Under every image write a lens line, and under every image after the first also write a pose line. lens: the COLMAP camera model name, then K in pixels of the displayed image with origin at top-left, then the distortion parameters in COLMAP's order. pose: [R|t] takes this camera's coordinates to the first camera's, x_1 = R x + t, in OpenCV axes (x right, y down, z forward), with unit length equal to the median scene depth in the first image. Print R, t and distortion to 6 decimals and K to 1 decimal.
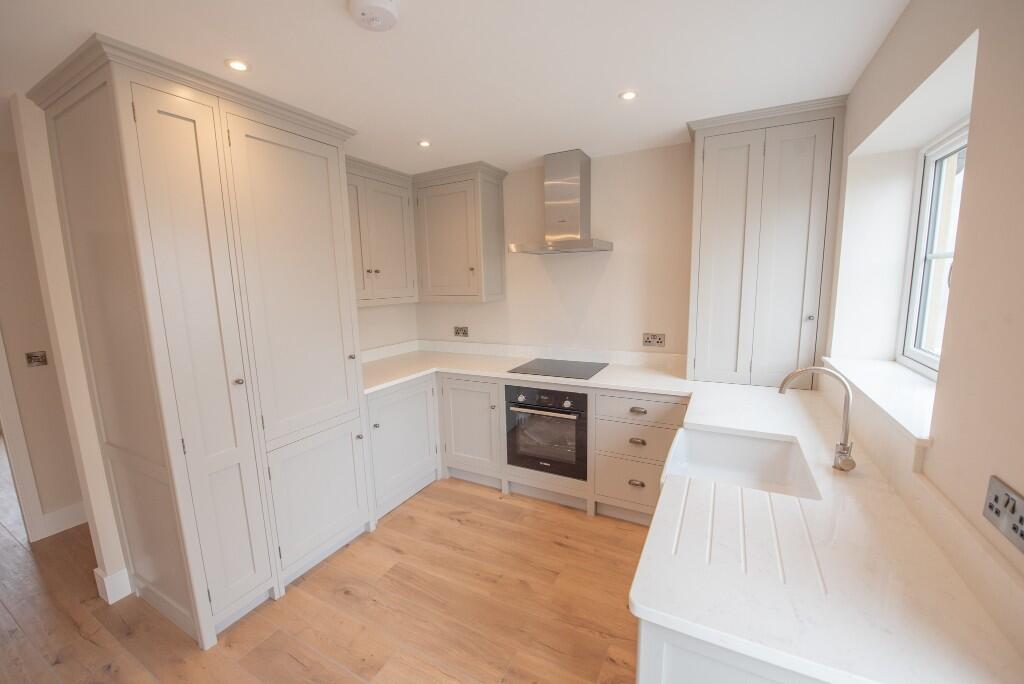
lens RADIAL K [[405.1, 0, 512.0], [0, 405.1, 342.0], [0, 0, 1]] dist [-0.013471, -0.005237]
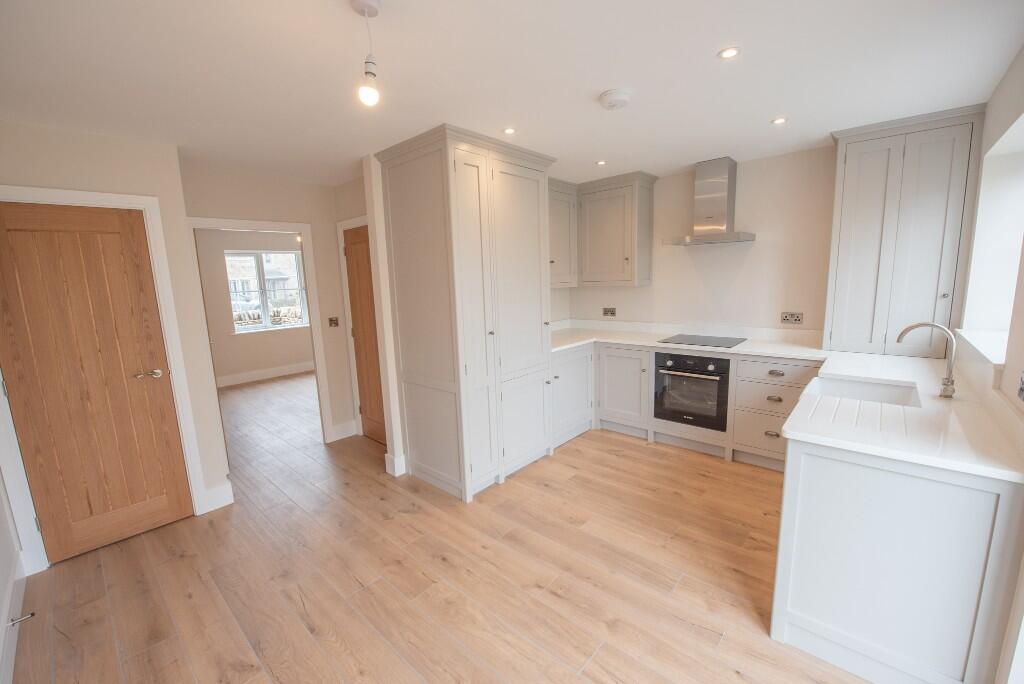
lens RADIAL K [[416.9, 0, 512.0], [0, 416.9, 342.0], [0, 0, 1]] dist [-0.012462, -0.003523]
pose [[0.970225, 0.030280, -0.240305, -0.151470], [-0.027641, 0.999515, 0.014343, 0.076171], [0.240623, -0.007274, 0.970591, -0.373072]]
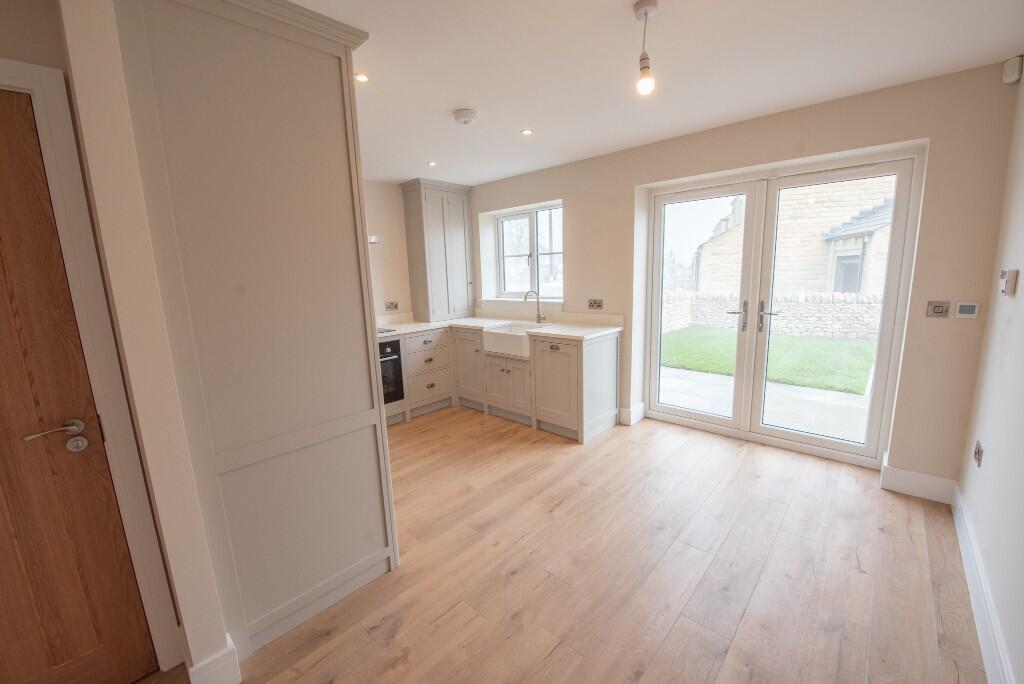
lens RADIAL K [[405.1, 0, 512.0], [0, 405.1, 342.0], [0, 0, 1]] dist [-0.013471, -0.005237]
pose [[0.256529, -0.148048, 0.955131, -1.149678], [0.172319, 0.979373, 0.105524, 0.050440], [-0.951052, 0.137517, 0.276748, 0.180537]]
